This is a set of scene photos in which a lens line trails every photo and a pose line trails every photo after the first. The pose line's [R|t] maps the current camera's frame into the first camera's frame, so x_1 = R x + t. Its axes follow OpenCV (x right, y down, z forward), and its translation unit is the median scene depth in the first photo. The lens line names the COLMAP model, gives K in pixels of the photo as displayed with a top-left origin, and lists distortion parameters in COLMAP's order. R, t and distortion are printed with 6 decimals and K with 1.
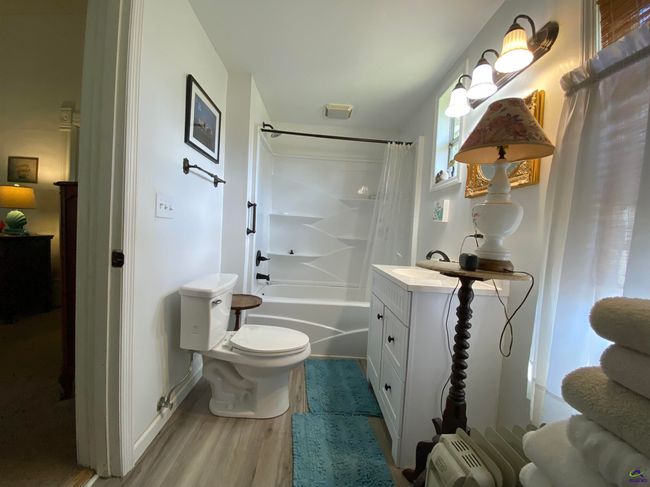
lens RADIAL K [[263.9, 0, 322.8], [0, 263.9, 242.5], [0, 0, 1]] dist [0.008355, -0.014851]
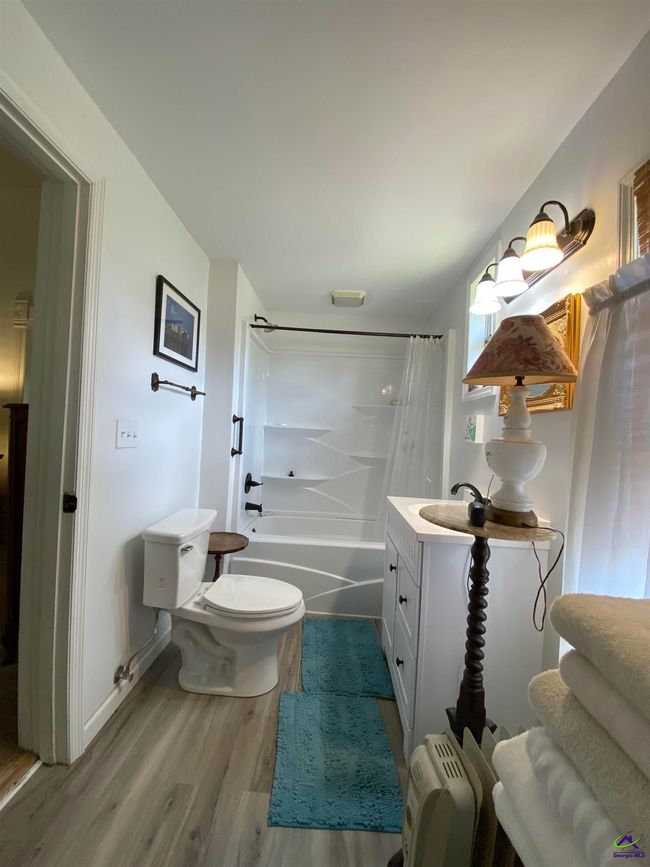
lens RADIAL K [[352.0, 0, 325.0], [0, 352.0, 432.5], [0, 0, 1]] dist [0.008355, -0.014851]
pose [[0.998176, -0.008200, -0.059804, 0.088210], [0.005467, 0.998939, -0.045720, -0.077834], [0.060116, 0.045309, 0.997163, -0.075298]]
